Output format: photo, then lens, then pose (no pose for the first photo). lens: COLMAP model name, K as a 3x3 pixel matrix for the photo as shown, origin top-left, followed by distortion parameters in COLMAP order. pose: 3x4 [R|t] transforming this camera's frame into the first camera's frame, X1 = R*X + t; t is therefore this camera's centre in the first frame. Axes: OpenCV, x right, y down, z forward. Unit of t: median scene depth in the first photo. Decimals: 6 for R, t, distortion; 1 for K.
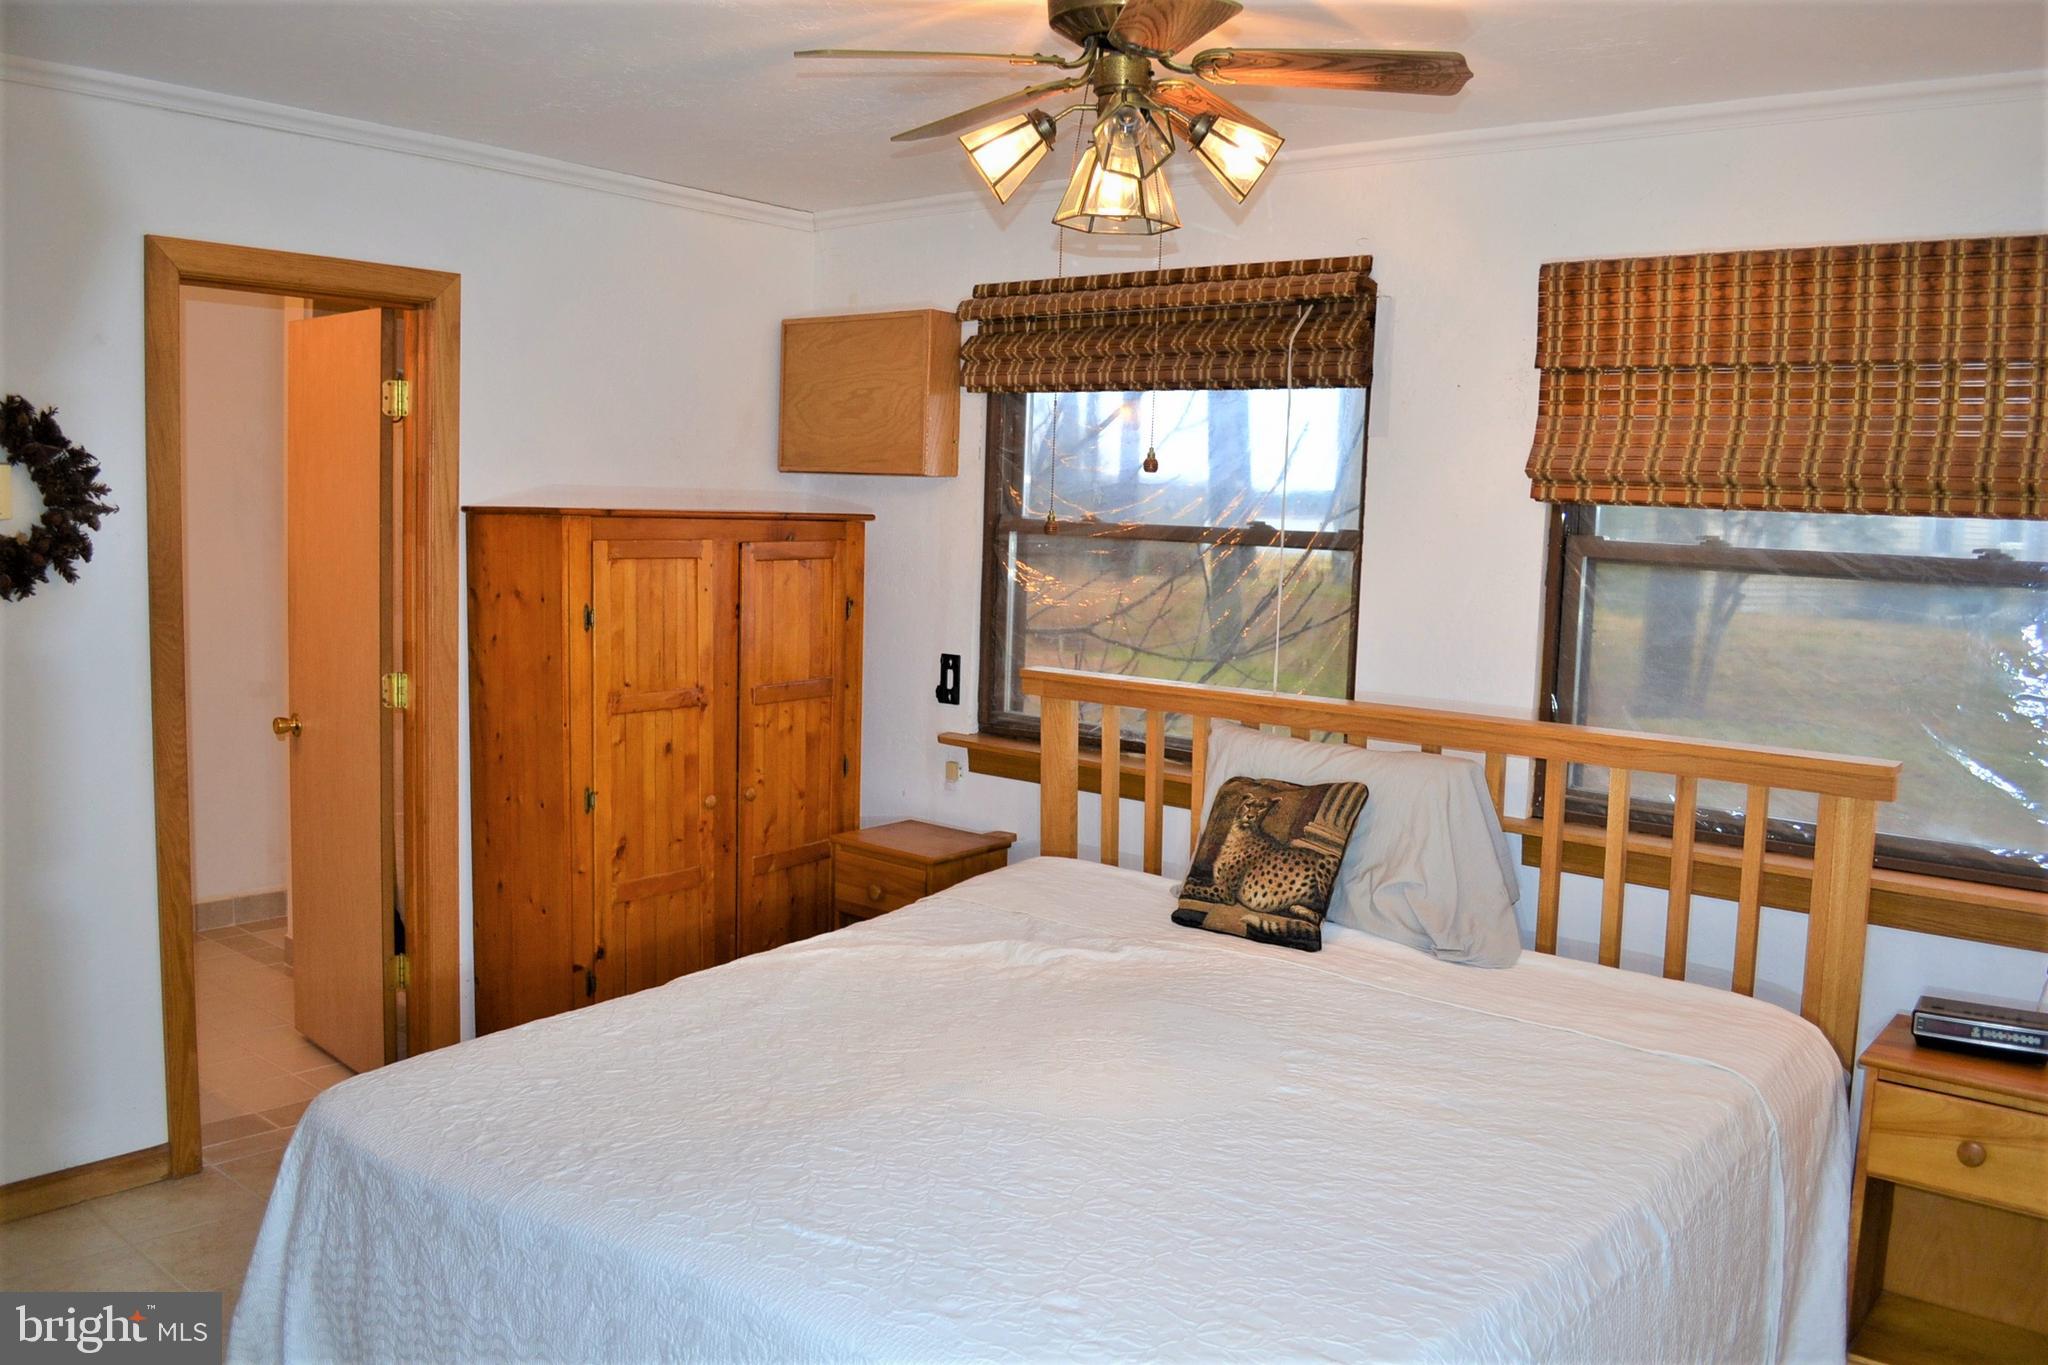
lens RADIAL K [[1728.4, 0, 1024.0], [0, 1728.4, 682.5], [0, 0, 1]] dist [0.001329, -0.000097]
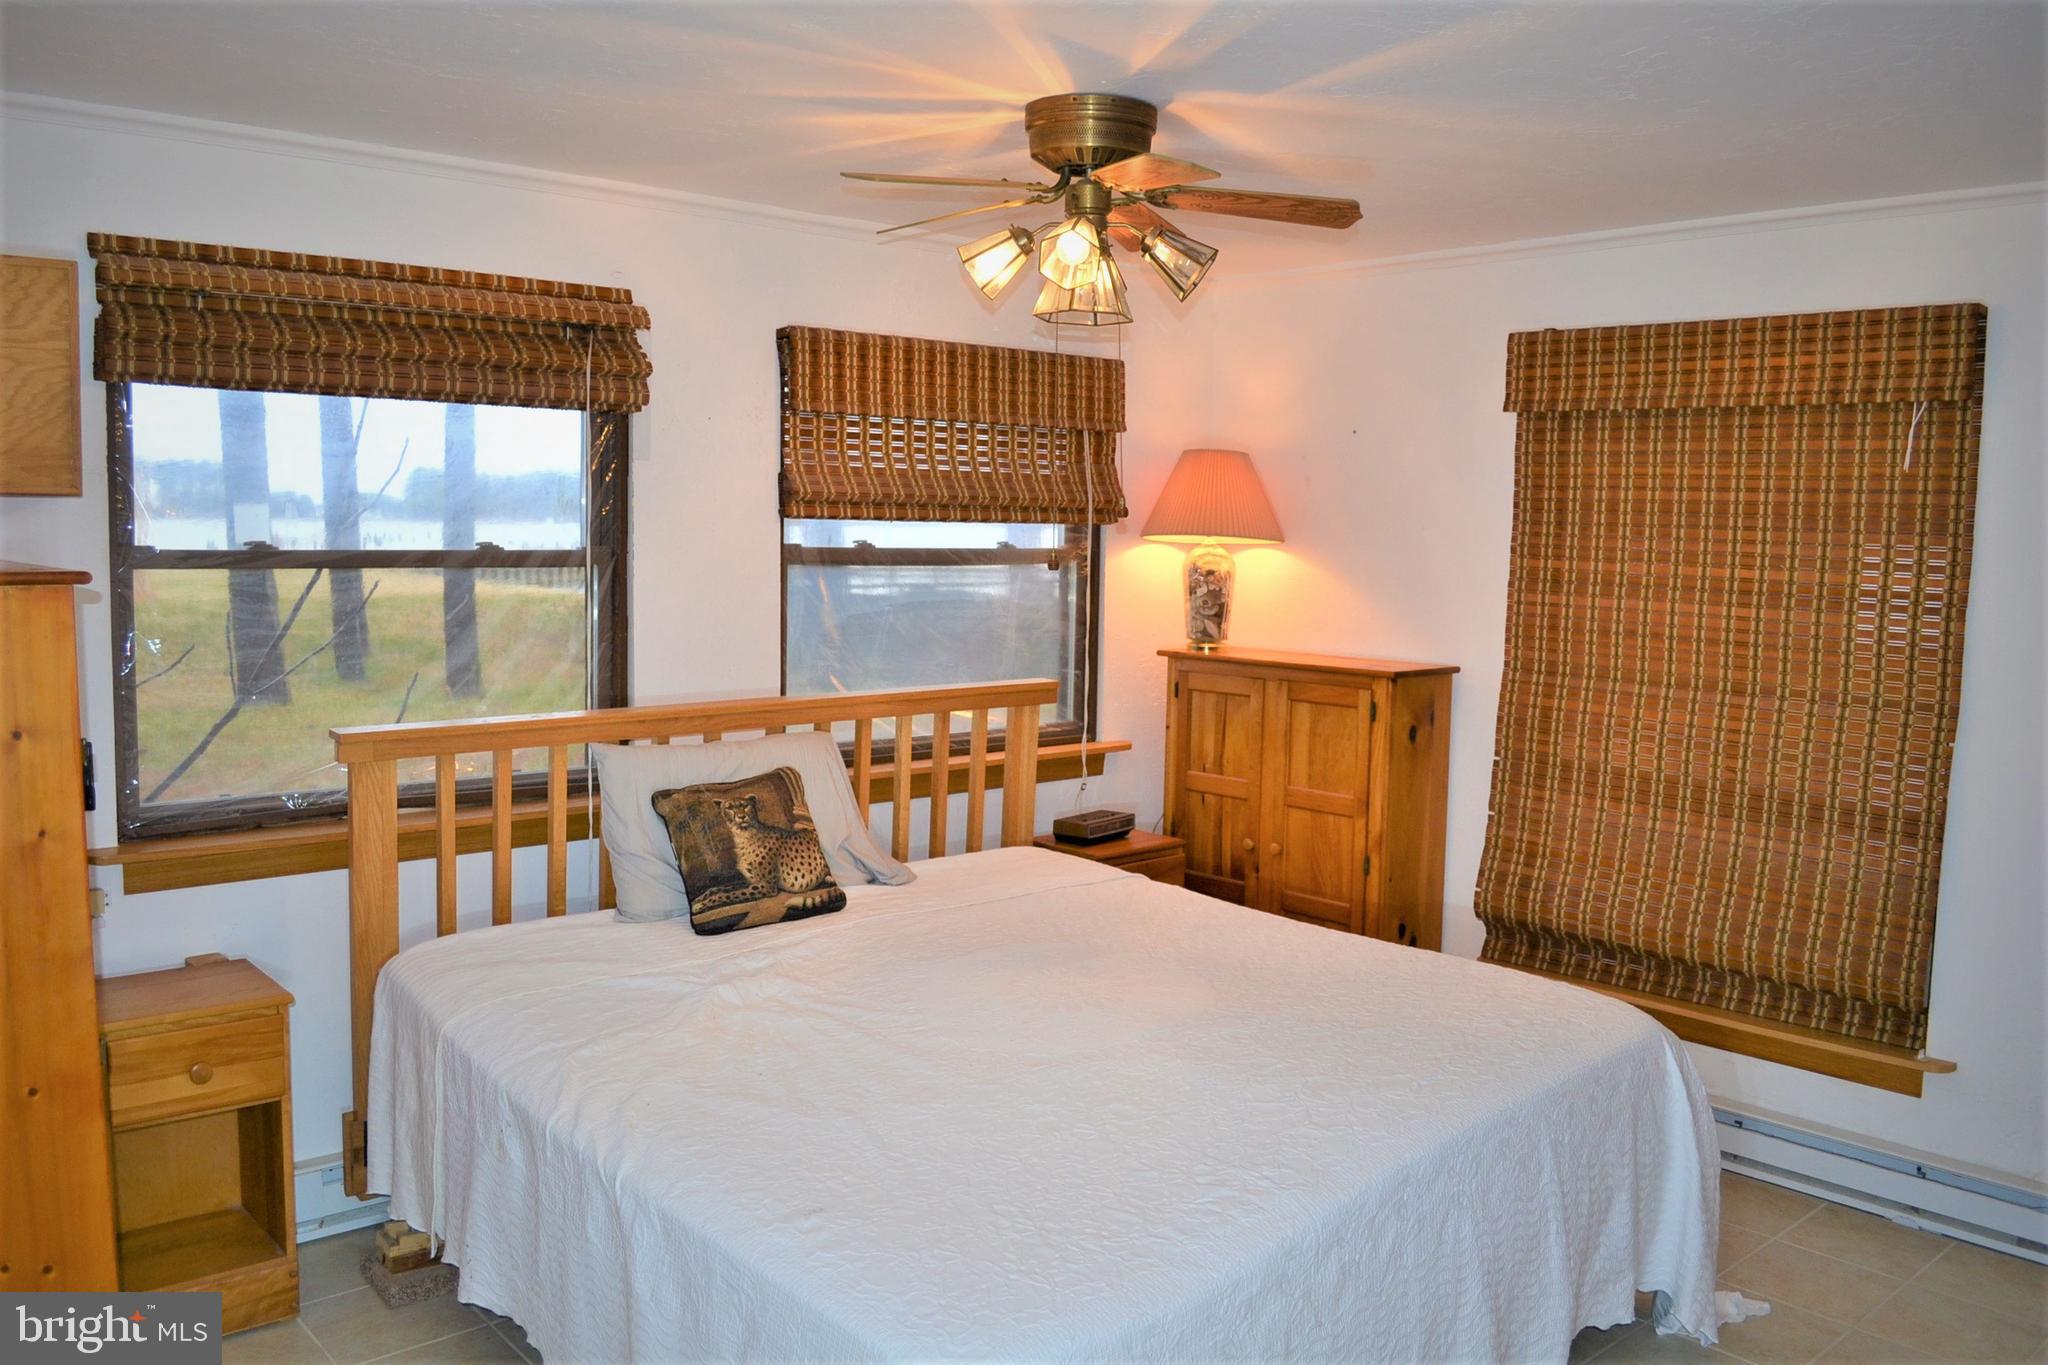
lens RADIAL K [[1649.2, 0, 1102.0], [0, 1649.2, 700.1], [0, 0, 1]] dist [-0.064327, 0.000092]
pose [[0.105438, -0.135582, 0.985140, -0.850578], [0.088696, 0.987996, 0.126482, -0.105117], [-0.990462, 0.074042, 0.116198, 0.651442]]
